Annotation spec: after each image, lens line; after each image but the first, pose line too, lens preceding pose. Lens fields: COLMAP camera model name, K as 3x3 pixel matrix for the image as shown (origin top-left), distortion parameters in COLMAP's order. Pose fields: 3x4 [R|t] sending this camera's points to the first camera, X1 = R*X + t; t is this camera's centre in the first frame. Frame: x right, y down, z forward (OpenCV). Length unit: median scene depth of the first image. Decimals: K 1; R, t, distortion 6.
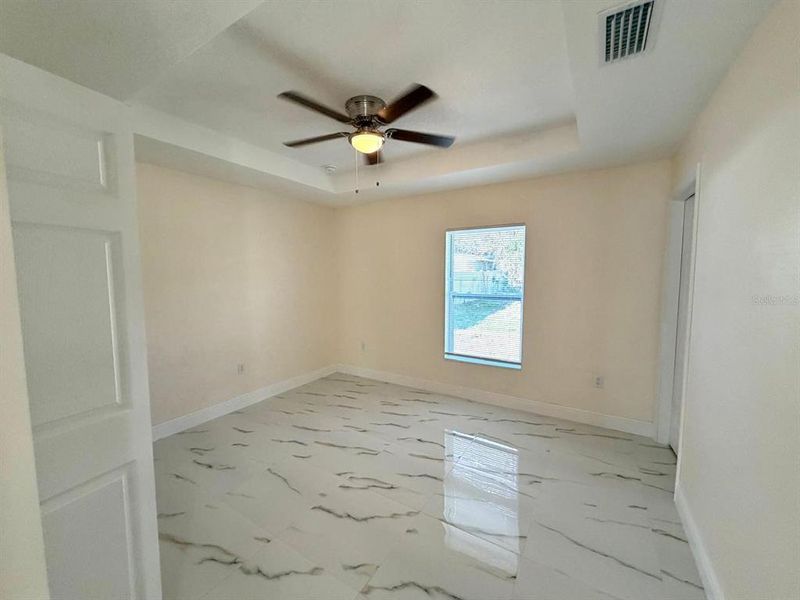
lens RADIAL K [[321.1, 0, 401.2], [0, 321.1, 300.6], [0, 0, 1]] dist [0.000486, 0.000074]
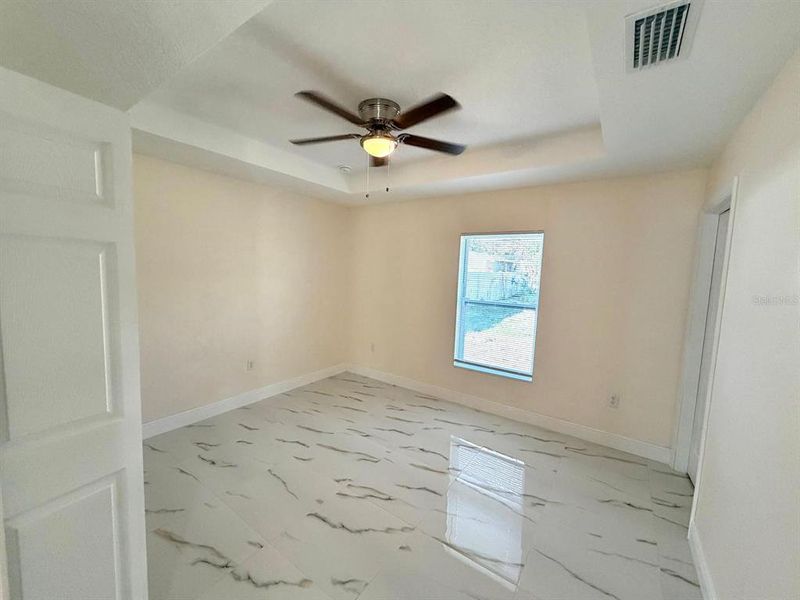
lens RADIAL K [[321.1, 0, 401.2], [0, 321.1, 300.6], [0, 0, 1]] dist [0.000486, 0.000074]
pose [[0.997582, 0.044356, -0.053511, 0.029006], [-0.043716, 0.998958, 0.013071, -0.035025], [0.054035, -0.010700, 0.998482, 0.021552]]
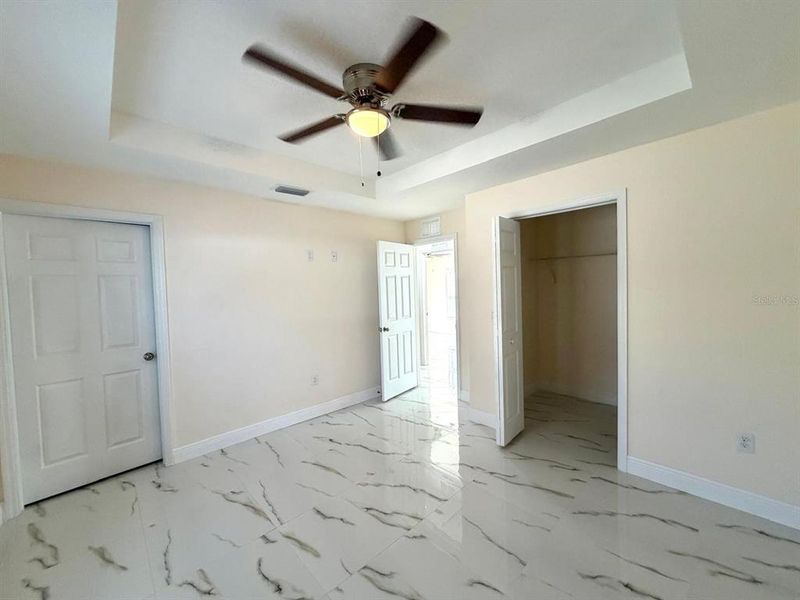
lens RADIAL K [[316.9, 0, 400.2], [0, 316.9, 296.8], [0, 0, 1]] dist [0.000615, 0.000113]
pose [[-0.964085, 0.024289, 0.264482, -0.335202], [0.055104, 0.992434, 0.109722, -0.126479], [-0.259816, 0.120356, -0.958128, 1.568005]]
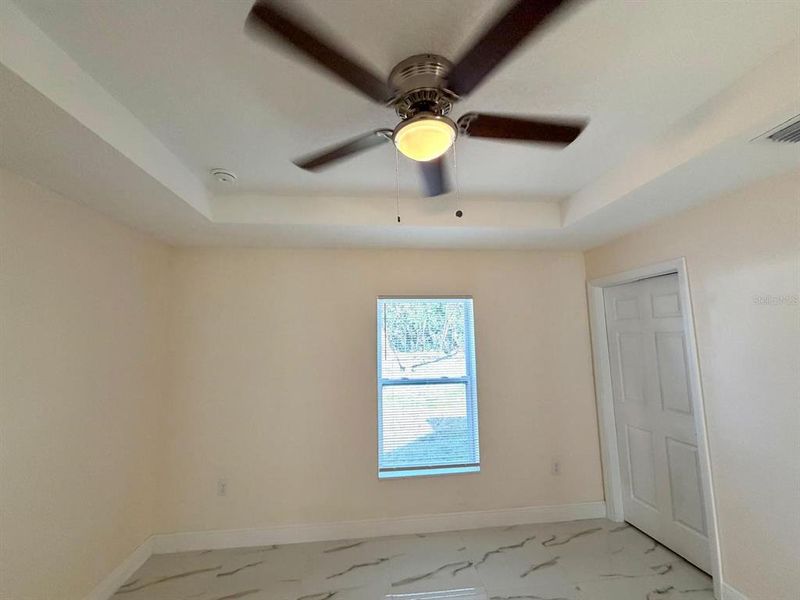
lens RADIAL K [[318.1, 0, 402.1], [0, 318.1, 299.0], [0, 0, 1]] dist [0.000094, -0.000431]
pose [[0.793219, 0.065797, 0.605372, -0.401934], [0.063029, 0.979934, -0.189095, -0.099410], [-0.605666, 0.188149, 0.773155, 0.556508]]
